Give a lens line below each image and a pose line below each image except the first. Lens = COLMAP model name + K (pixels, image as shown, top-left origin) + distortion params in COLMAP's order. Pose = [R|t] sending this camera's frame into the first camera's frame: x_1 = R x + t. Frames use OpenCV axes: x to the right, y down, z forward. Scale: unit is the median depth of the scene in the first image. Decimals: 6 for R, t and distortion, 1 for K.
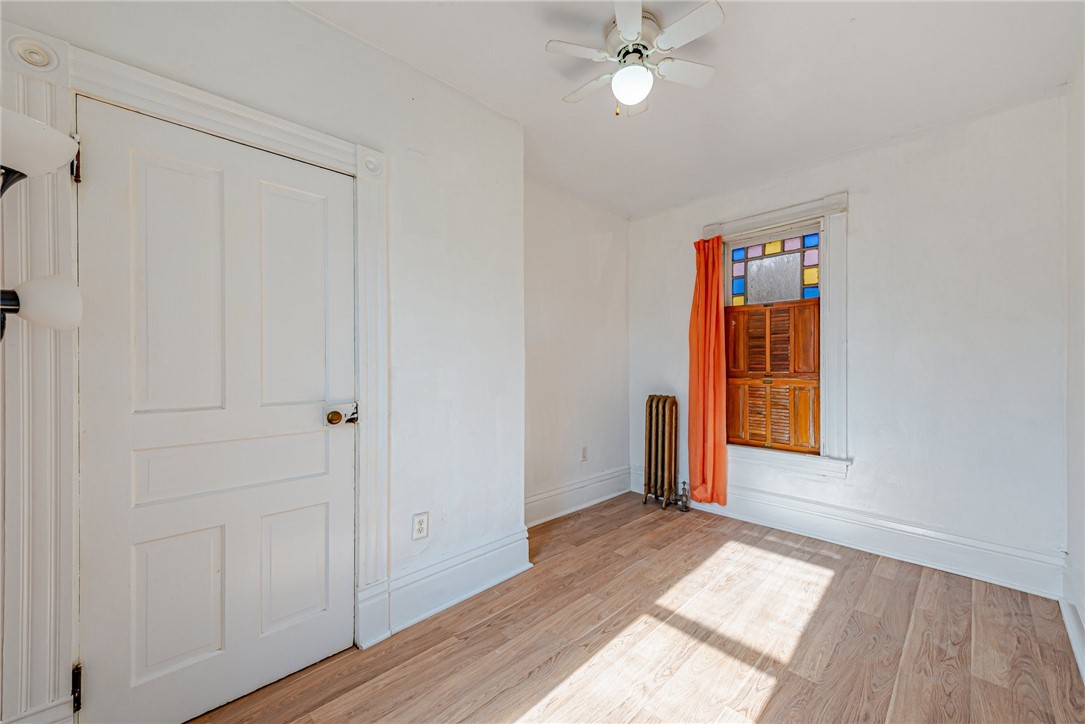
lens RADIAL K [[430.0, 0, 542.7], [0, 430.0, 361.3], [0, 0, 1]] dist [0.000888, -0.000042]
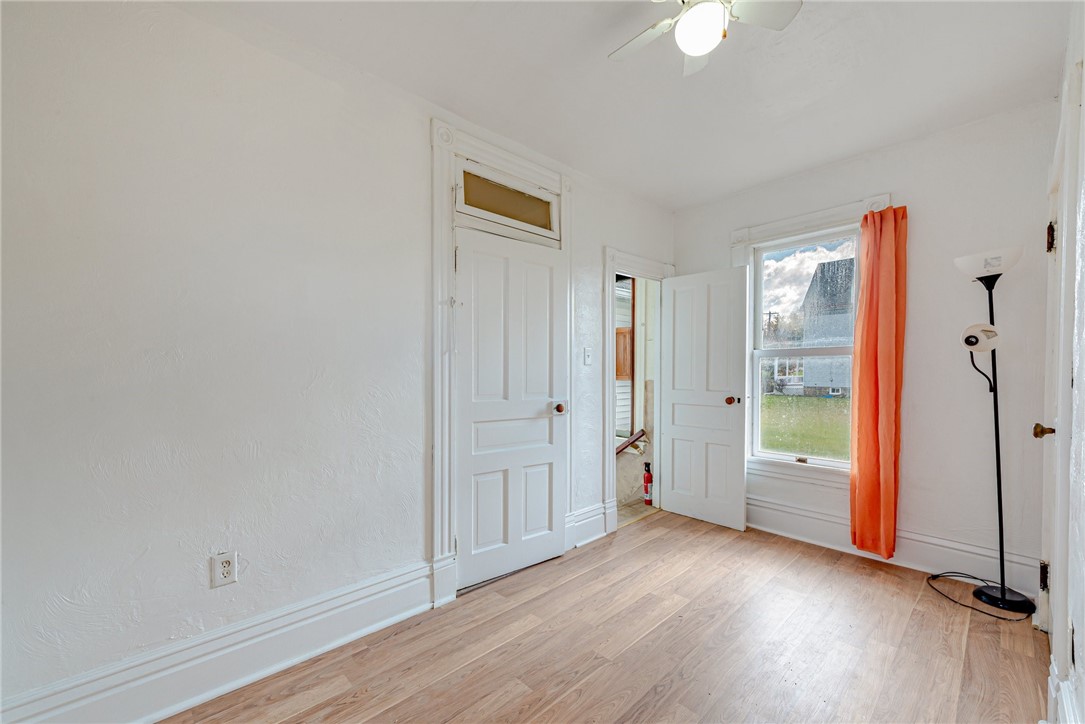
lens RADIAL K [[430.0, 0, 541.3], [0, 430.0, 368.6], [0, 0, 1]] dist [0.000888, -0.000042]
pose [[-0.999515, 0.009660, 0.029617, 0.520104], [0.009604, 0.999952, -0.002022, -0.002583], [-0.029635, -0.001737, -0.999559, 1.981552]]
